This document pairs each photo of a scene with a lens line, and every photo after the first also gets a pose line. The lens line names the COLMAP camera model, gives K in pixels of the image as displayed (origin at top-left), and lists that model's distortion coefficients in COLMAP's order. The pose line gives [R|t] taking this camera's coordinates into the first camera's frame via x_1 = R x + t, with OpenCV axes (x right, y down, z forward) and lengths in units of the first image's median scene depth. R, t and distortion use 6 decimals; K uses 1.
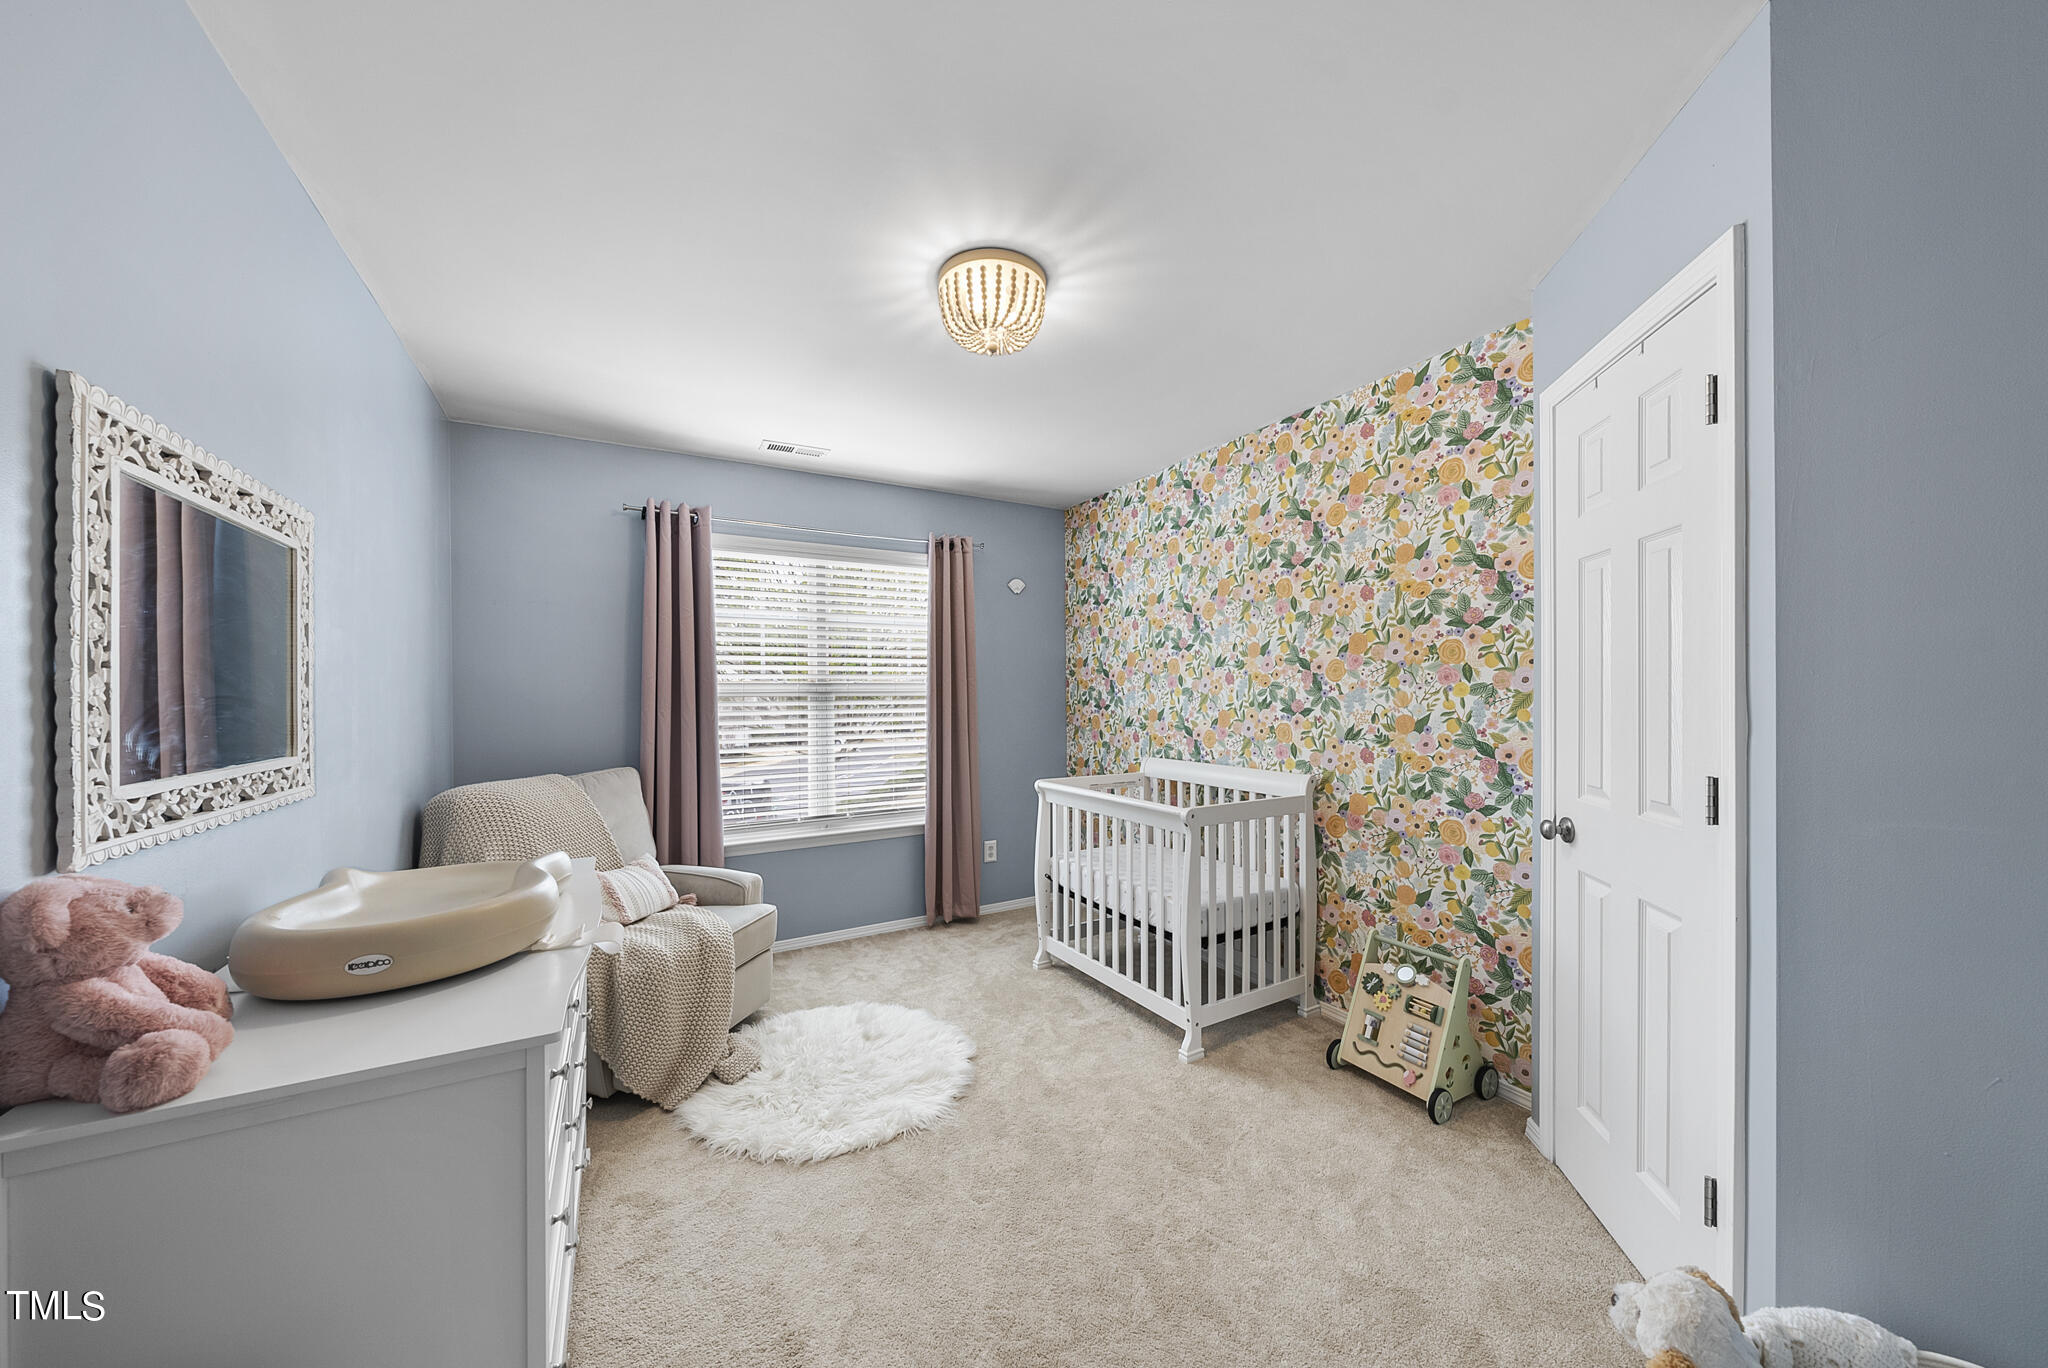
lens RADIAL K [[708.9, 0, 1019.9], [0, 708.9, 694.9], [0, 0, 1]] dist [0.000617, 0.000056]
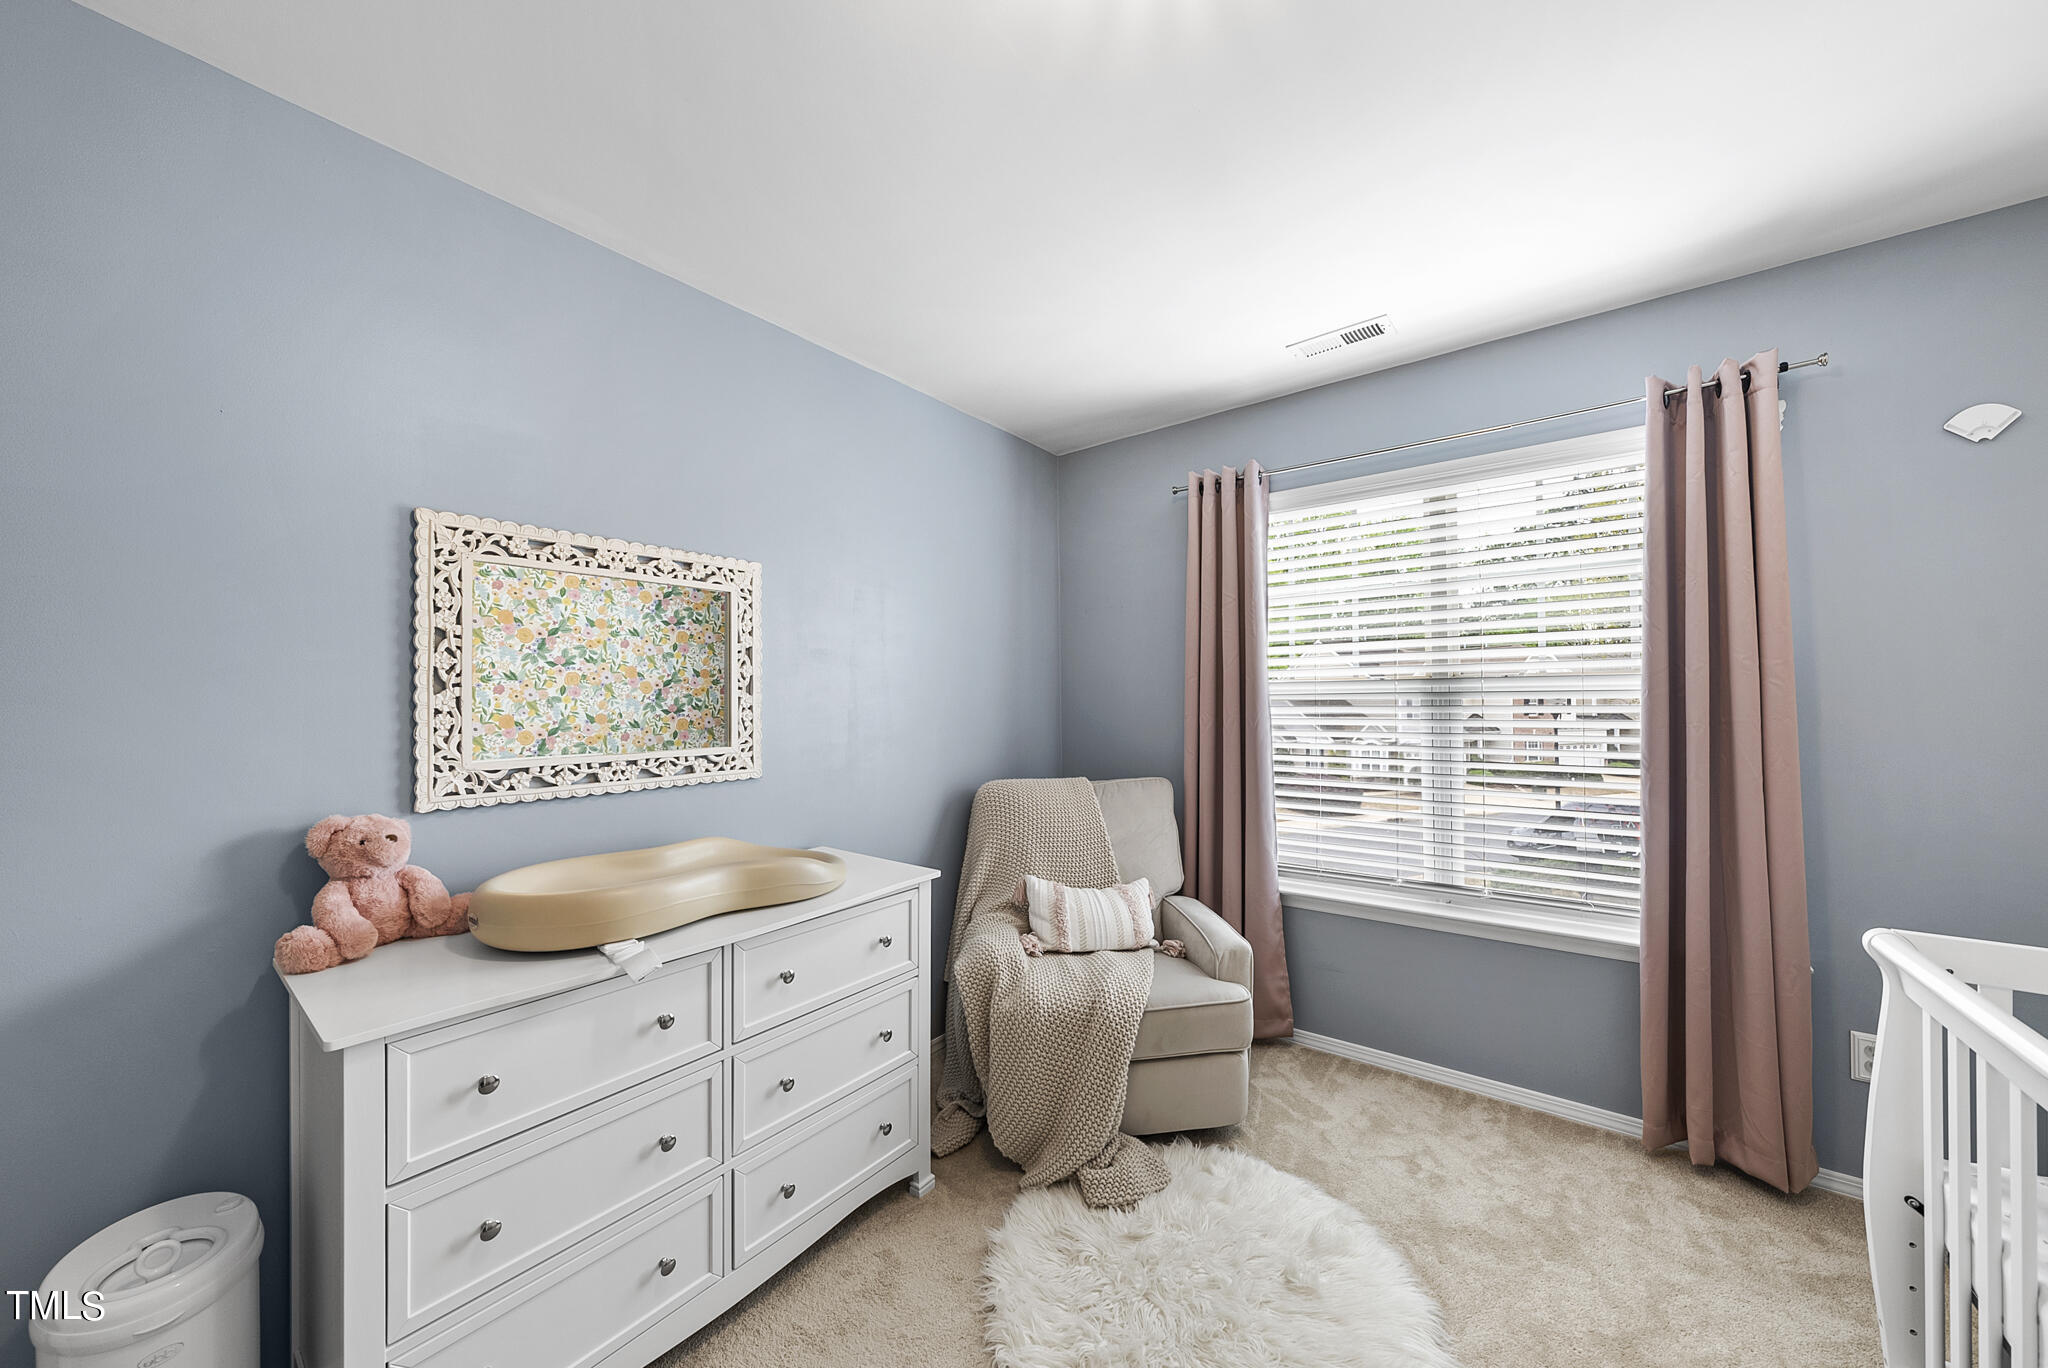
lens RADIAL K [[708.9, 0, 1022.2], [0, 708.9, 689.2], [0, 0, 1]] dist [0.000617, 0.000056]
pose [[0.394308, -0.008064, -0.918943, 0.193380], [0.003117, 0.999967, -0.007437, -0.004862], [0.918973, 0.000068, 0.394321, 0.440957]]
